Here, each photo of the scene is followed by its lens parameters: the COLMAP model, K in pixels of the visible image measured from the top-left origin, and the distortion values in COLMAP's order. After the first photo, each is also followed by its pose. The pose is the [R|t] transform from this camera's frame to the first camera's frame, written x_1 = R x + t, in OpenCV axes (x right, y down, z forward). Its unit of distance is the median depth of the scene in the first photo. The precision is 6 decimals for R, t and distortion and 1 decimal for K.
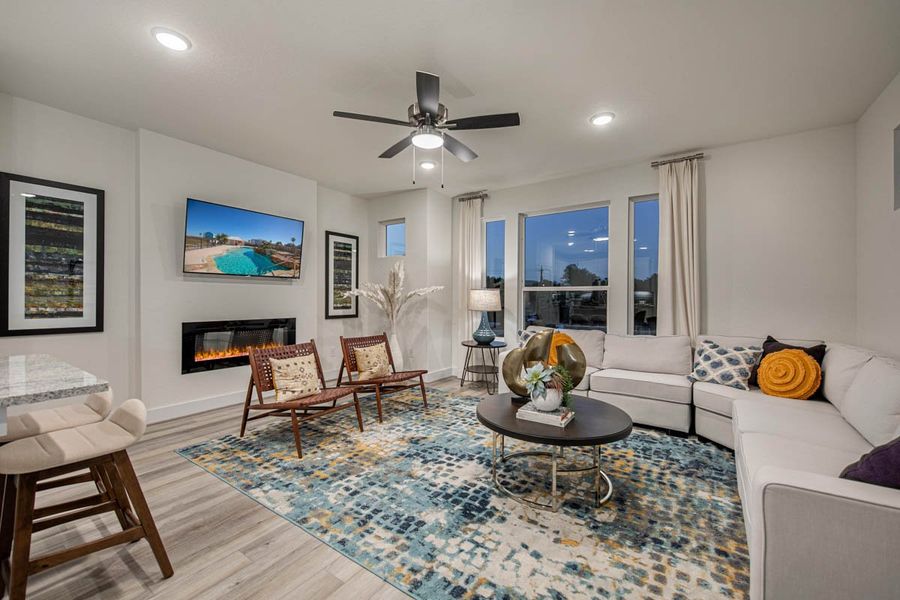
lens RADIAL K [[375.8, 0, 465.1], [0, 375.8, 299.5], [0, 0, 1]] dist [0.002008, -0.003166]
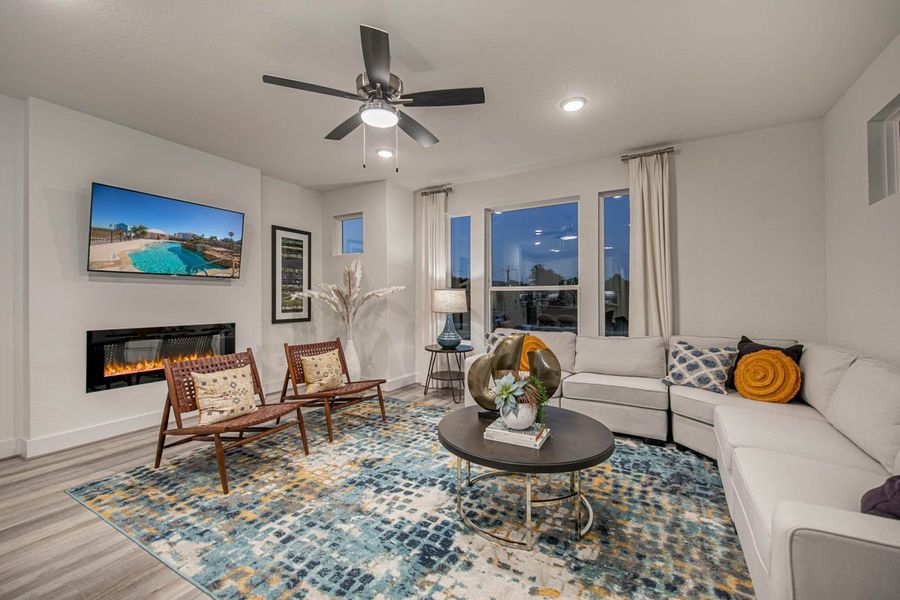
lens RADIAL K [[375.8, 0, 466.6], [0, 375.8, 299.0], [0, 0, 1]] dist [0.002008, -0.003166]
pose [[0.995842, -0.007715, 0.090771, 0.017318], [0.008015, 0.999964, -0.002939, -0.000555], [-0.090745, 0.003654, 0.995867, 0.117563]]
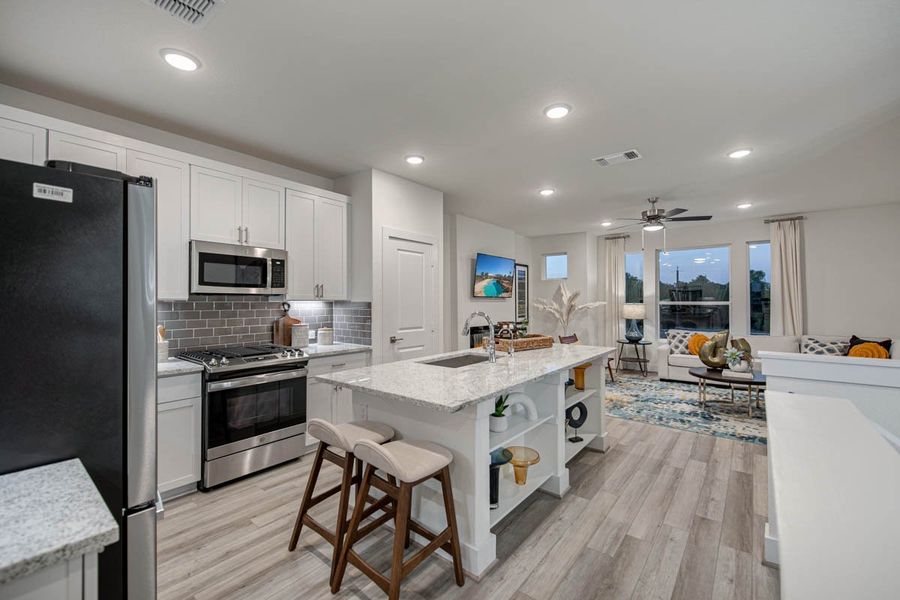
lens RADIAL K [[375.8, 0, 466.2], [0, 375.8, 301.0], [0, 0, 1]] dist [0.002008, -0.003166]
pose [[0.996611, -0.005610, -0.082073, -0.815777], [0.005191, 0.999972, -0.005319, -0.057861], [0.082101, 0.004875, 0.996612, -0.848123]]
